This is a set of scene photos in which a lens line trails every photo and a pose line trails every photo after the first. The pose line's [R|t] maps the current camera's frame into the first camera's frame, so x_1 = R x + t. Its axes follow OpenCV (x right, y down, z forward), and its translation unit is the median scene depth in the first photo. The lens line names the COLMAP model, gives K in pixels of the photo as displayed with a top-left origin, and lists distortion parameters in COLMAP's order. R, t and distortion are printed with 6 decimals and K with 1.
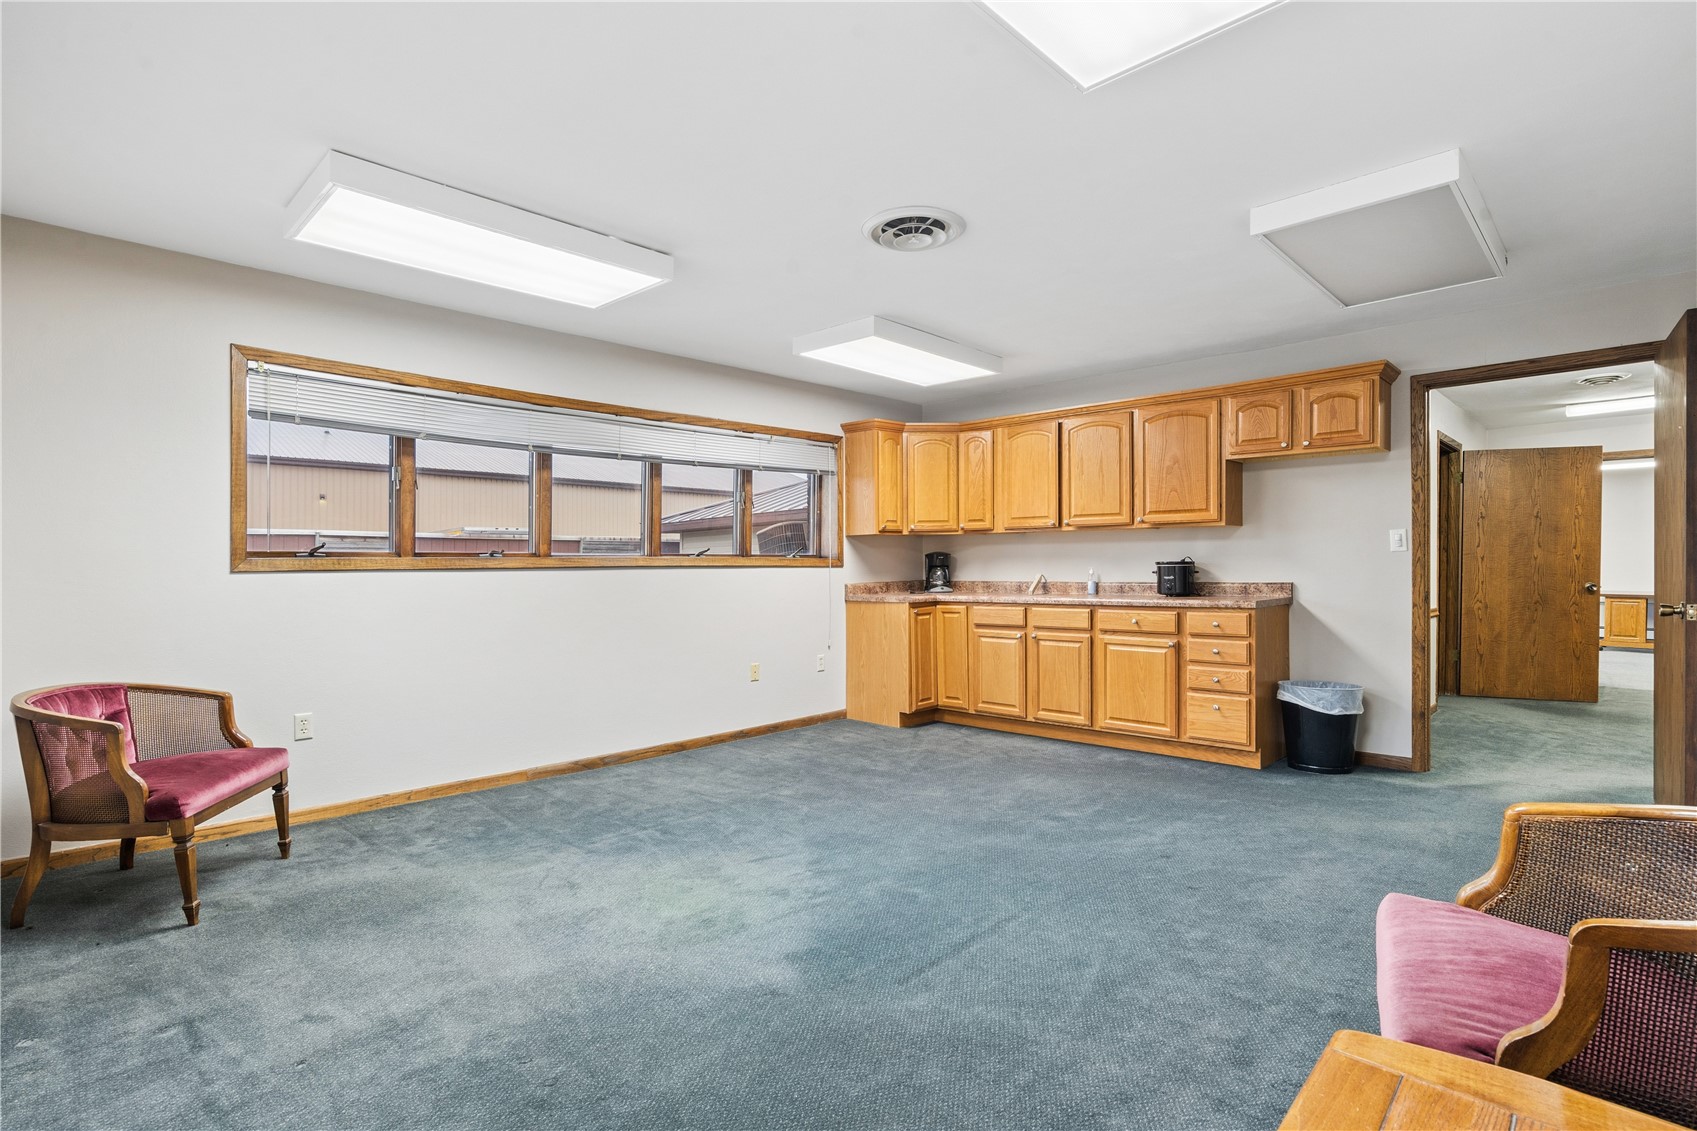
lens RADIAL K [[819.0, 0, 835.3], [0, 819.0, 571.5], [0, 0, 1]] dist [0.002736, 0.000175]
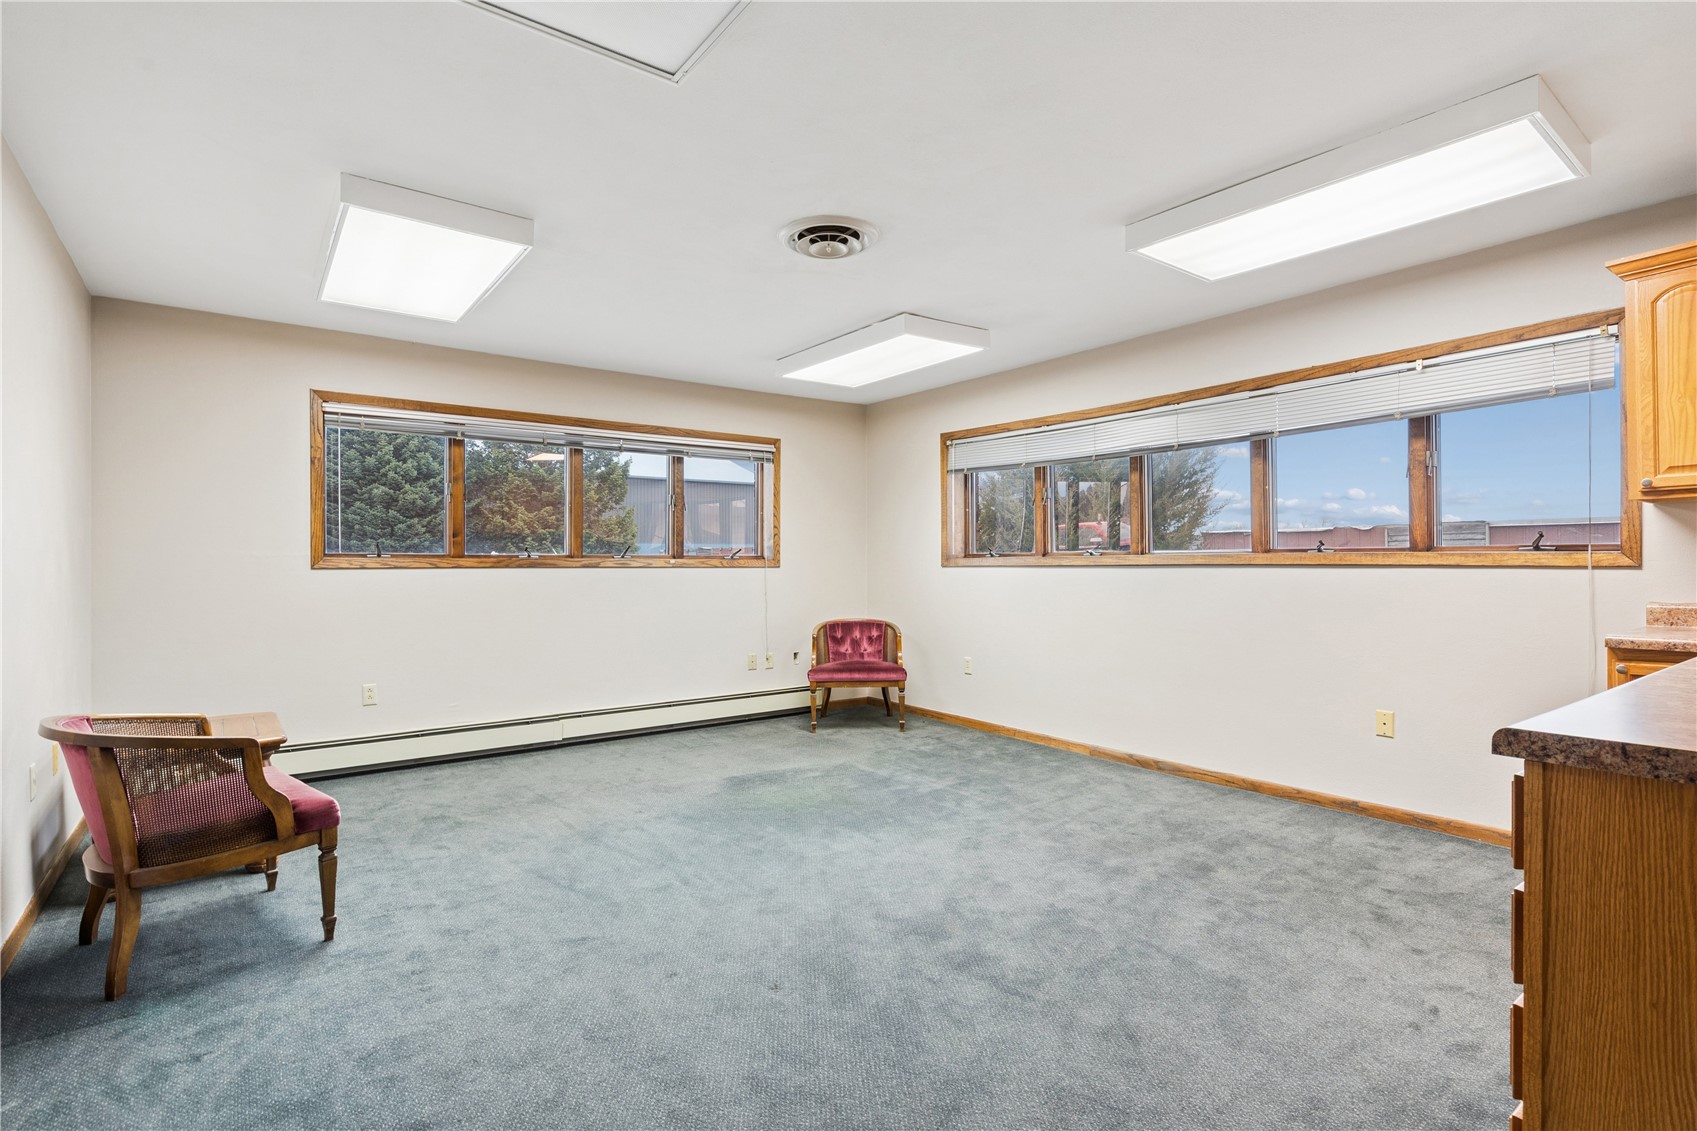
lens RADIAL K [[819.0, 0, 836.9], [0, 819.0, 557.9], [0, 0, 1]] dist [0.002736, 0.000175]
pose [[-0.150760, 0.000069, -0.988570, 0.774534], [-0.004533, 0.999989, 0.000761, -0.013469], [0.988560, 0.004596, -0.150758, 0.813587]]
